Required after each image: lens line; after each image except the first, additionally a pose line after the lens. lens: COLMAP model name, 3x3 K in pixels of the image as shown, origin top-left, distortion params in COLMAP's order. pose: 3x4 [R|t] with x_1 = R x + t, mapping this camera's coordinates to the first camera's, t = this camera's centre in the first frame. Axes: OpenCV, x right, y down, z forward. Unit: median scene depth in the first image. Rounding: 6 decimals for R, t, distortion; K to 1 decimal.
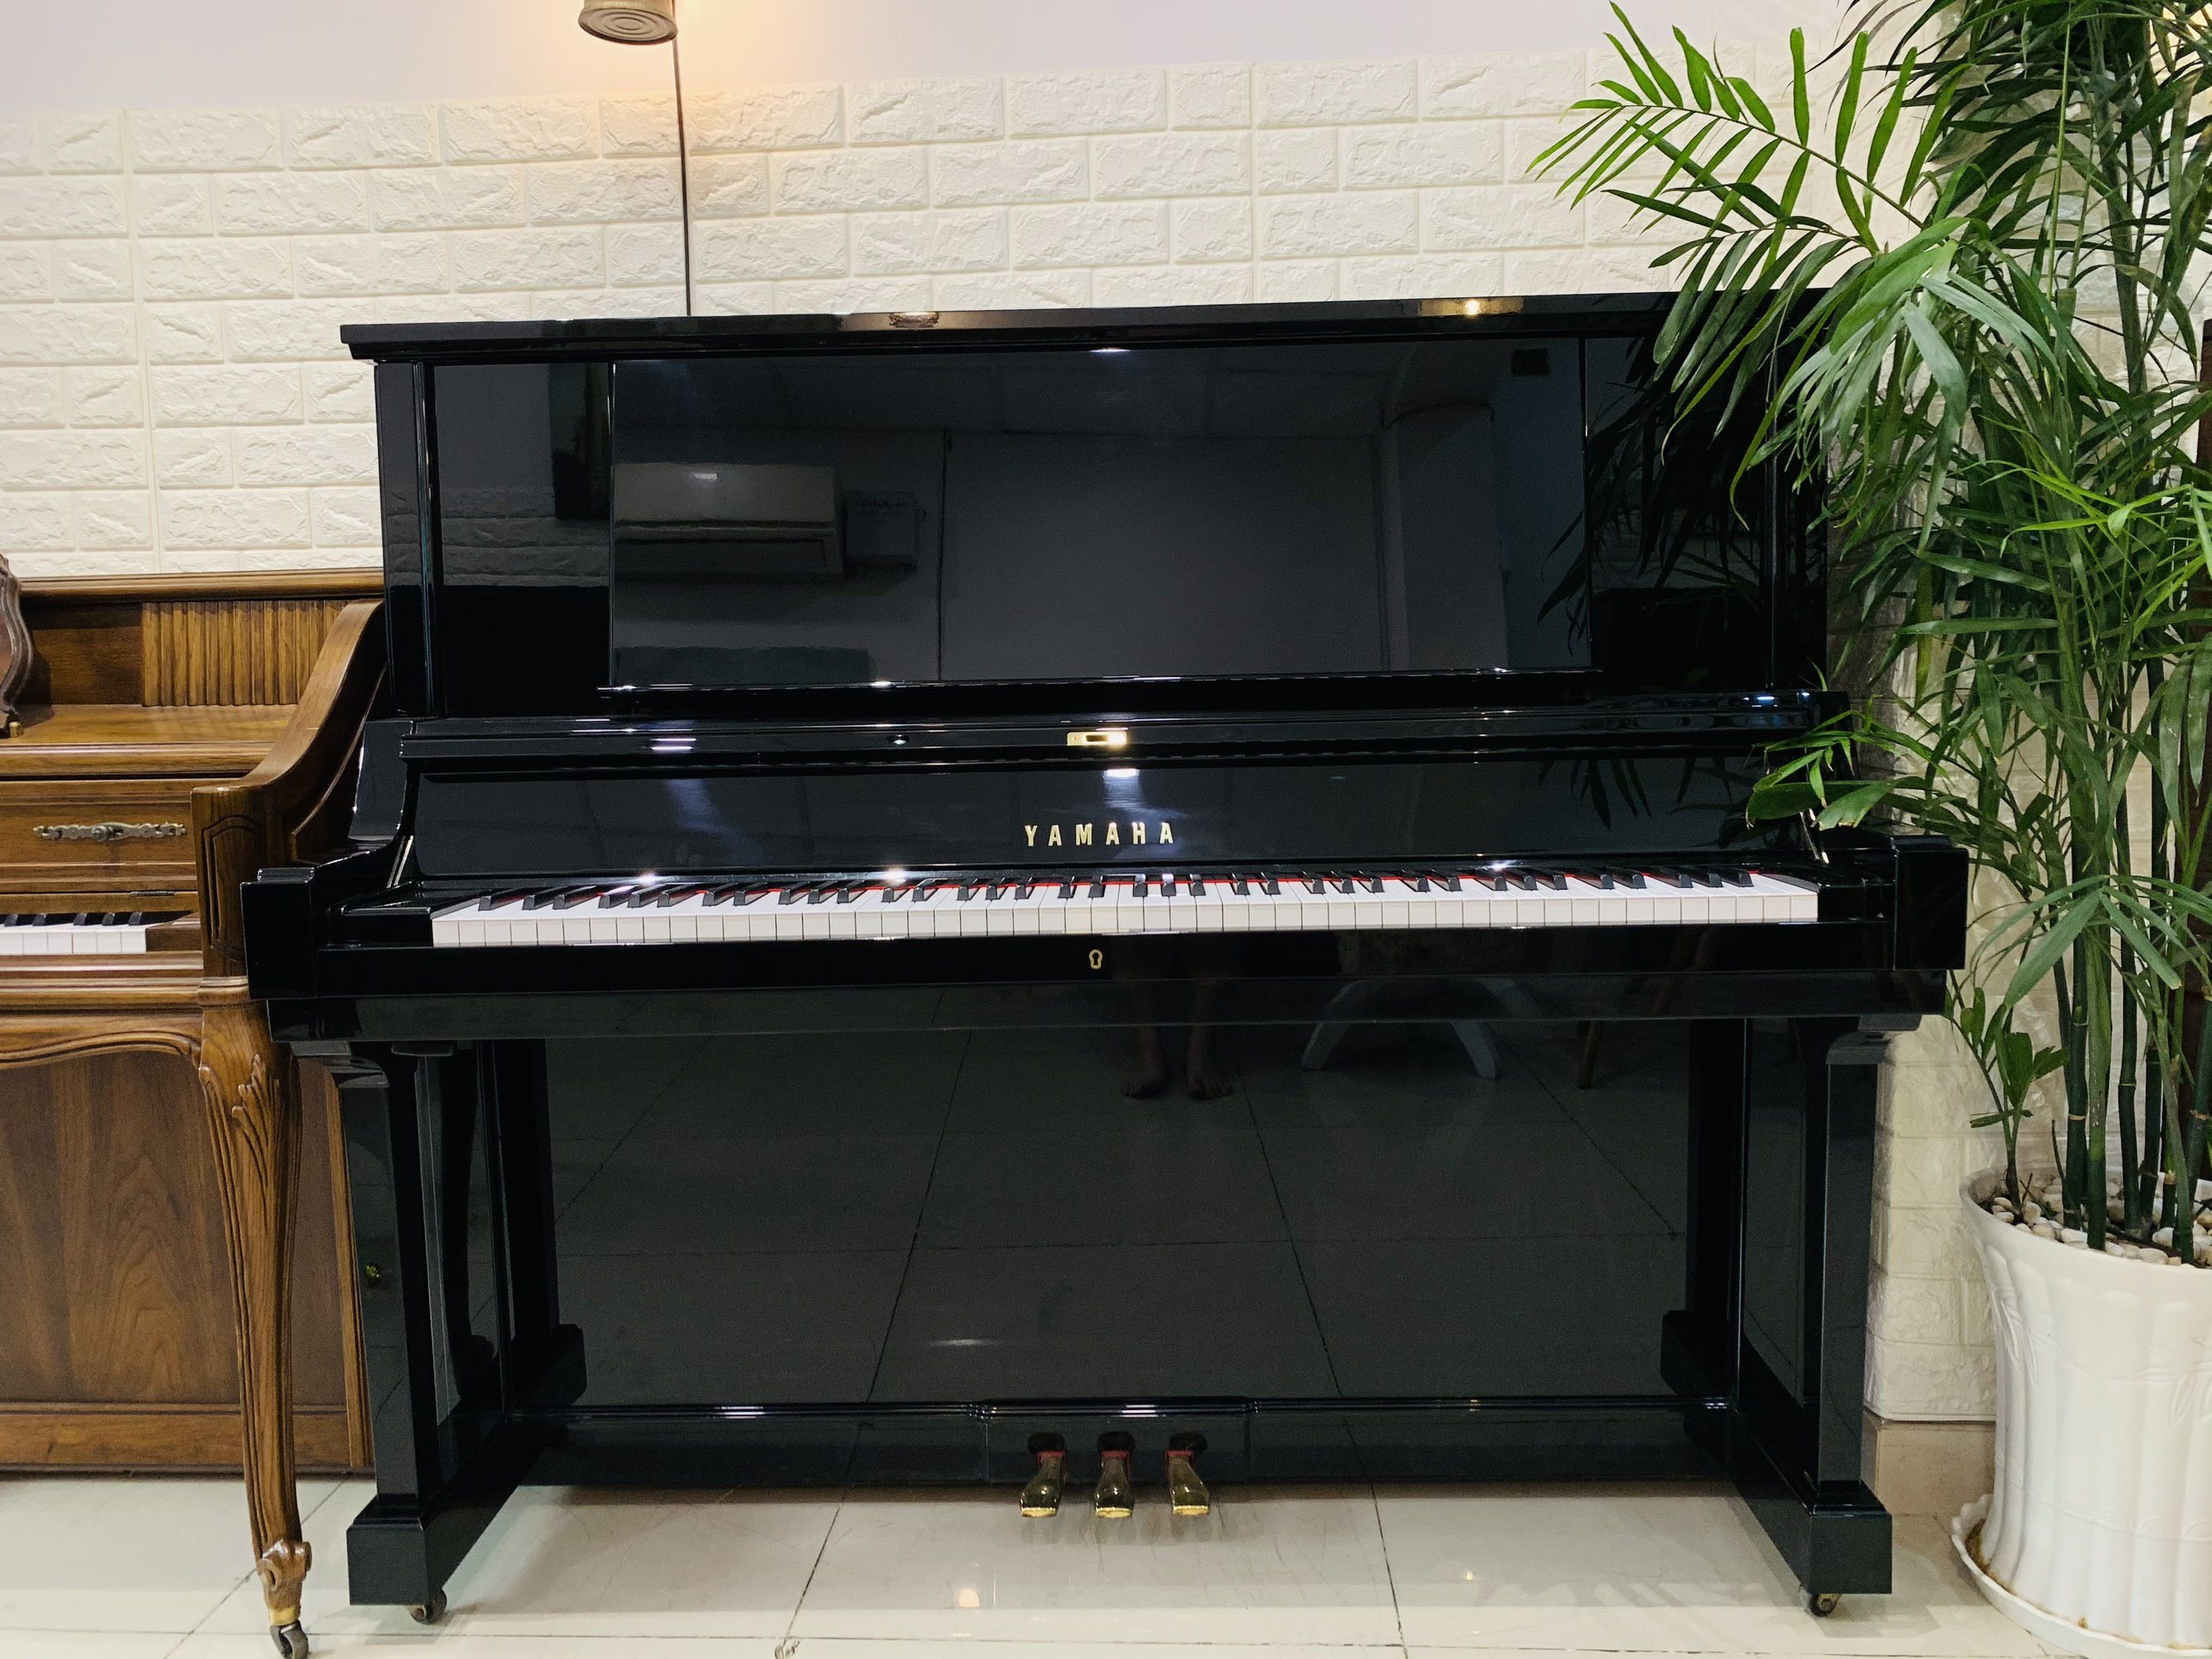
lens RADIAL K [[1447.4, 0, 1106.4], [0, 1447.4, 842.1], [0, 0, 1]] dist [0.001244, -0.002138]
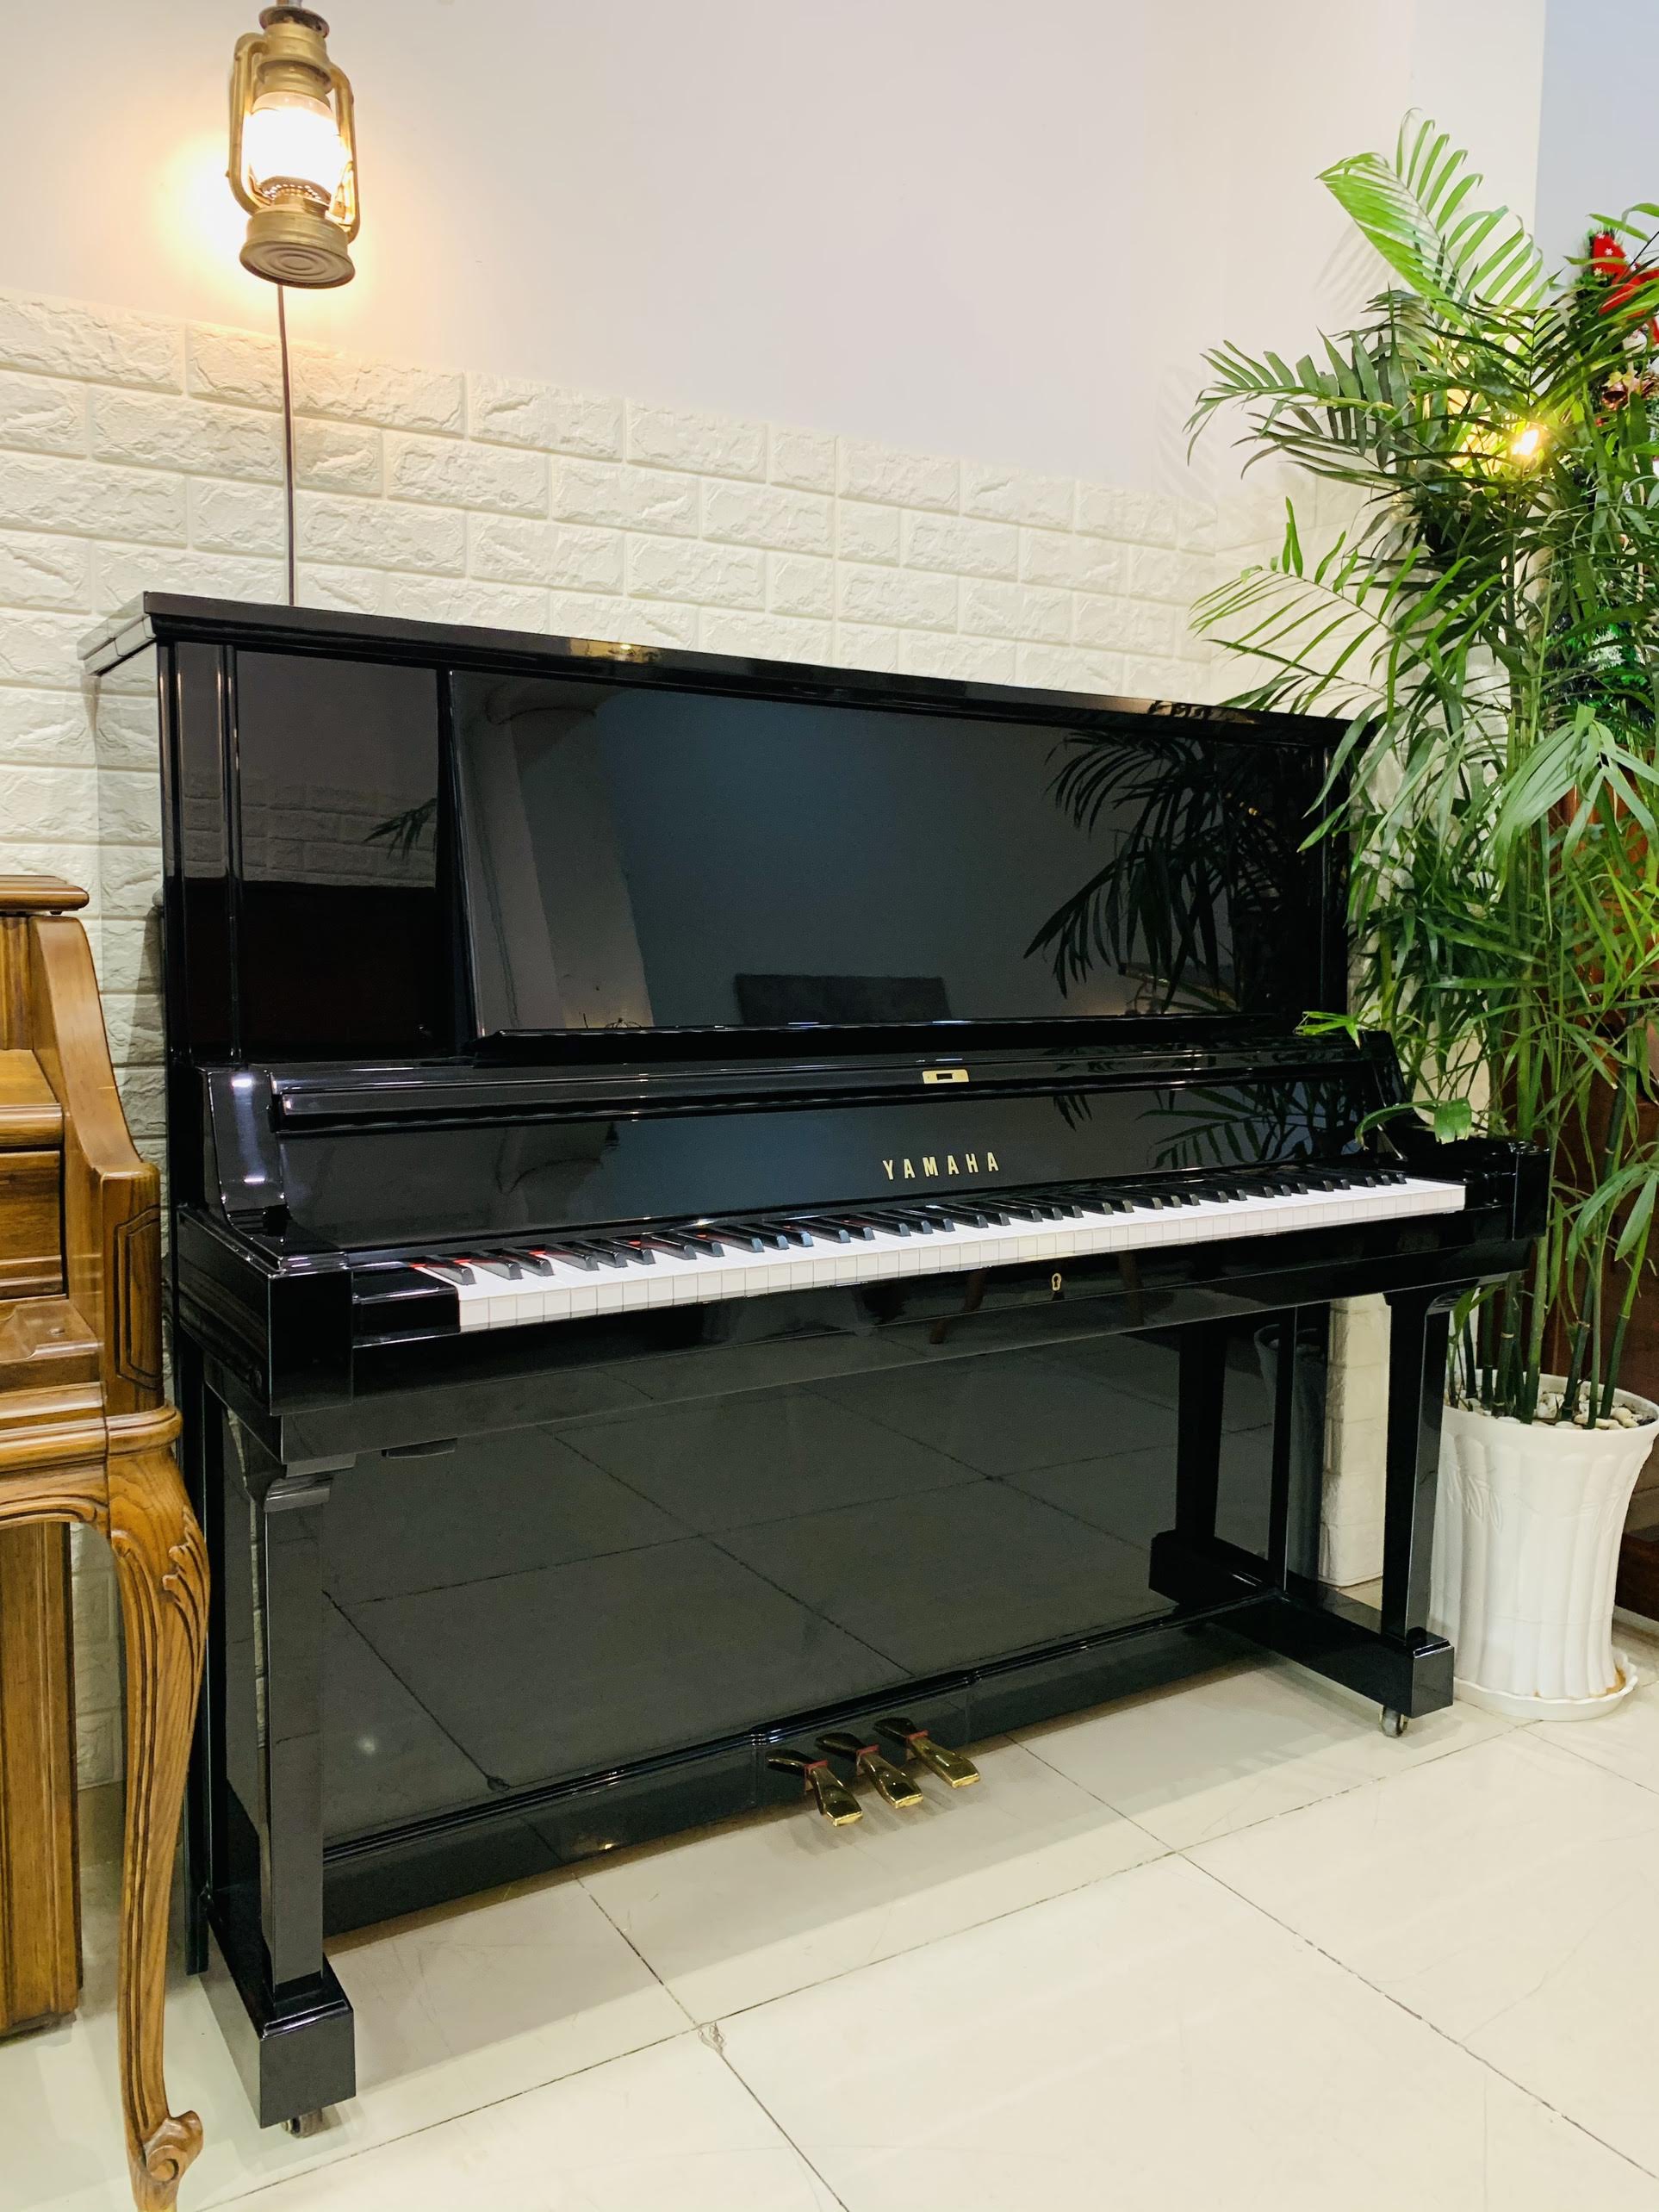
lens RADIAL K [[1707.8, 0, 829.0], [0, 1707.8, 1094.2], [0, 0, 1]] dist [-0.006220, -0.001258]
pose [[0.827542, -0.024395, 0.560873, -0.595586], [0.072581, 0.995320, -0.063798, 0.008816], [-0.556692, 0.093504, 0.825440, 0.037789]]
